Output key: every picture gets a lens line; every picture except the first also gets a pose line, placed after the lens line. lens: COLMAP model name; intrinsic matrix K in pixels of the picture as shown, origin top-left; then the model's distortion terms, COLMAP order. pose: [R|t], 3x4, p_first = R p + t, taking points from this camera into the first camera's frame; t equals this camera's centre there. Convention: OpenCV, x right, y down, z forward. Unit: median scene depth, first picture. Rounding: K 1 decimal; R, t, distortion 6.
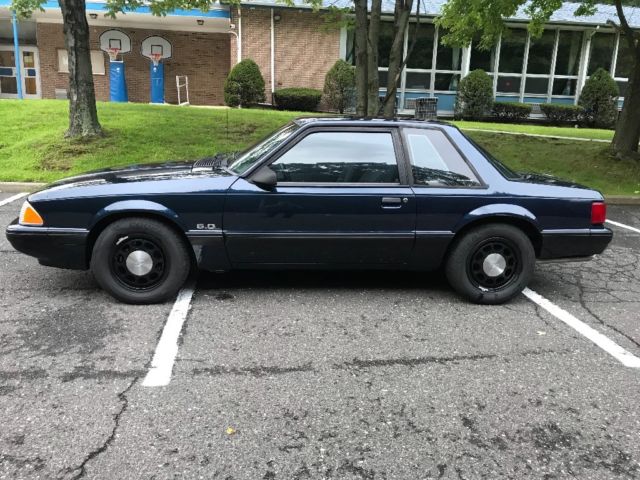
lens RADIAL K [[534.2, 0, 323.4], [0, 534.2, 244.1], [0, 0, 1]] dist [0.030907, -0.035730]
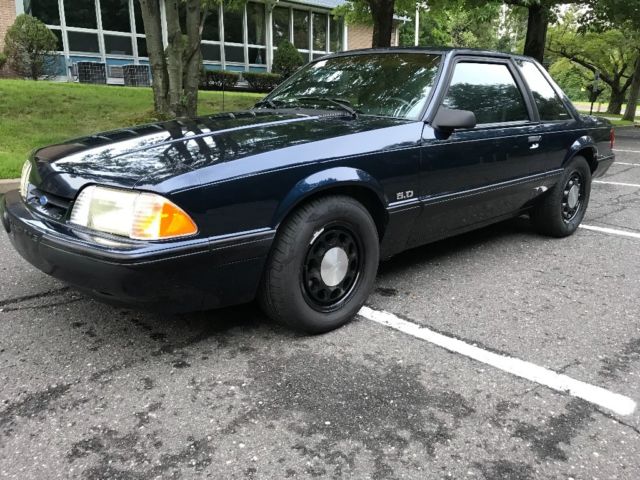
lens RADIAL K [[534.2, 0, 313.9], [0, 534.2, 236.5], [0, 0, 1]] dist [0.030907, -0.035730]
pose [[0.782964, -0.182762, 0.594614, -0.706623], [0.167618, 0.982496, 0.081270, -0.053889], [-0.599059, 0.036036, 0.799894, 0.485531]]
